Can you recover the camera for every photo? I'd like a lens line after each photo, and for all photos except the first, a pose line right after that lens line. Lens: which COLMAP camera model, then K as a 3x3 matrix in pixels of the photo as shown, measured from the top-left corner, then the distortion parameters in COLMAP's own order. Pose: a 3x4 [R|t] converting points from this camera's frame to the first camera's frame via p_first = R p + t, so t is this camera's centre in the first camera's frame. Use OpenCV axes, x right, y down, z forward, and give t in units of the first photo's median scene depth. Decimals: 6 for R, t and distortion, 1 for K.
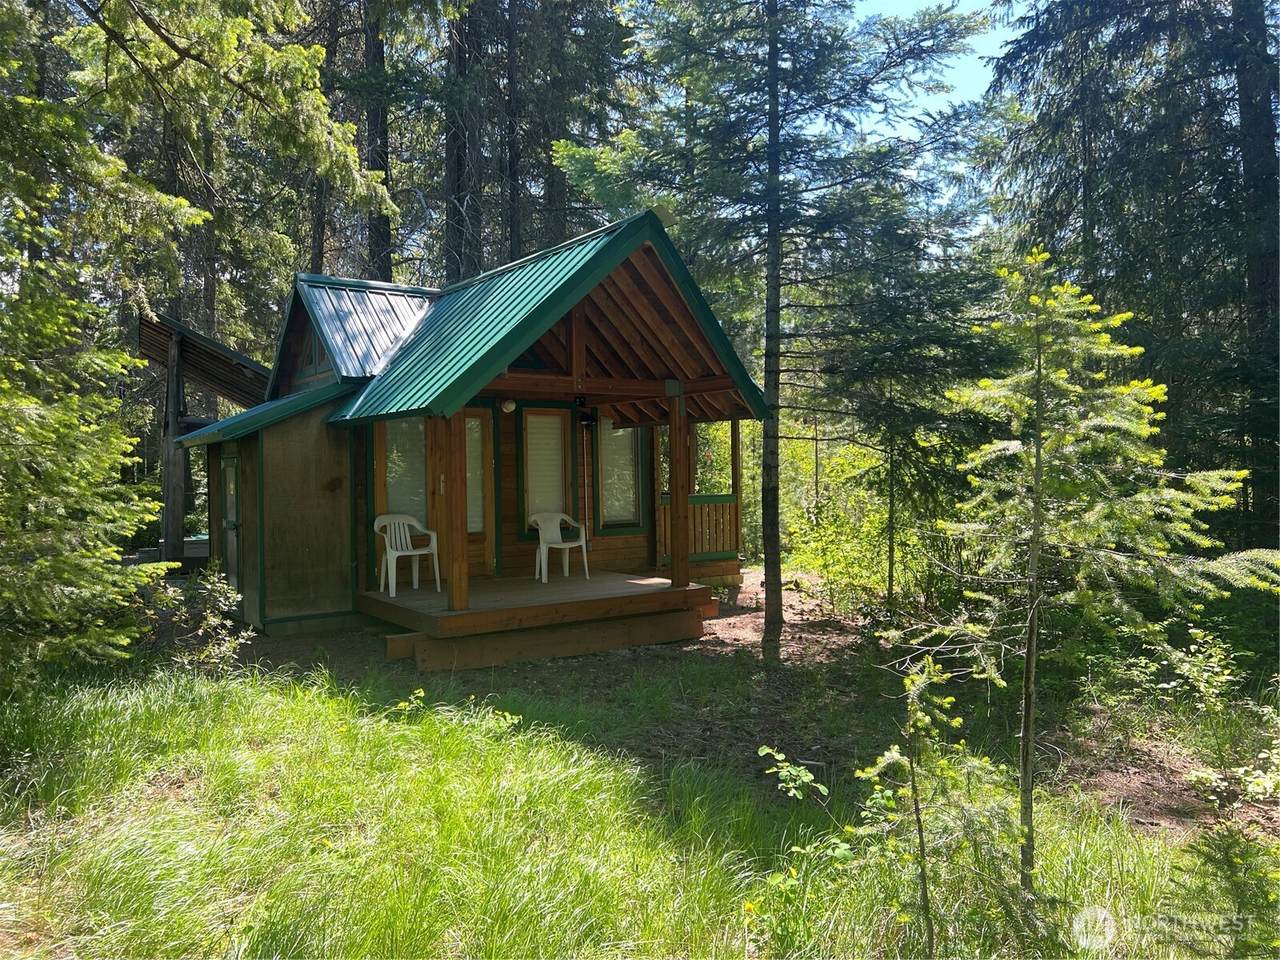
lens RADIAL K [[953.1, 0, 640.0], [0, 953.1, 480.0], [0, 0, 1]] dist [-0.004742, -0.002784]
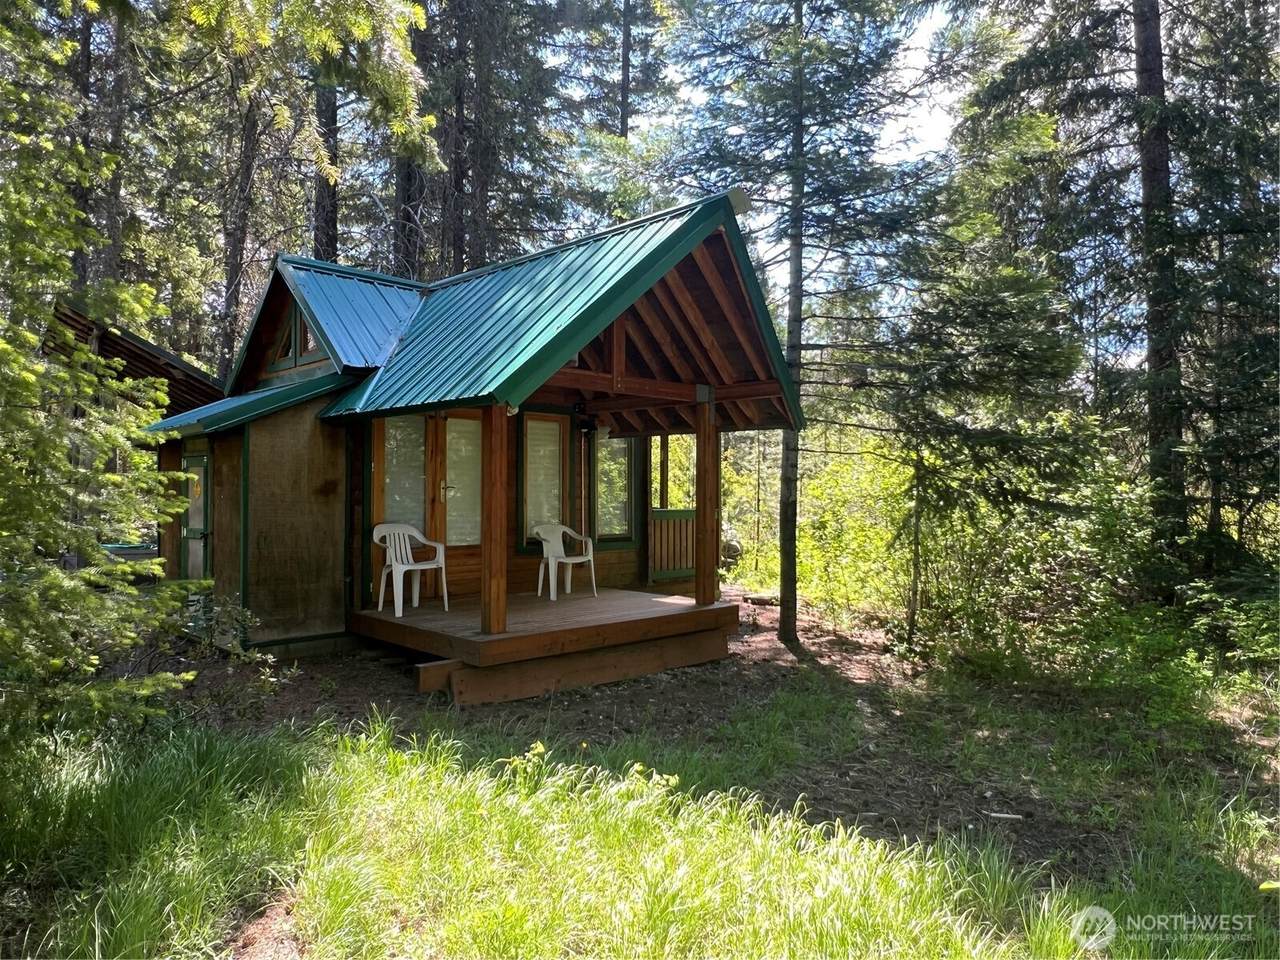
lens RADIAL K [[844.9, 0, 640.0], [0, 844.9, 480.0], [0, 0, 1]] dist [-0.026275, -0.000047]
pose [[0.985000, 0.020881, 0.171289, -0.169459], [-0.016086, 0.999440, -0.029331, 0.015038], [-0.171805, 0.026136, 0.984784, 0.187041]]
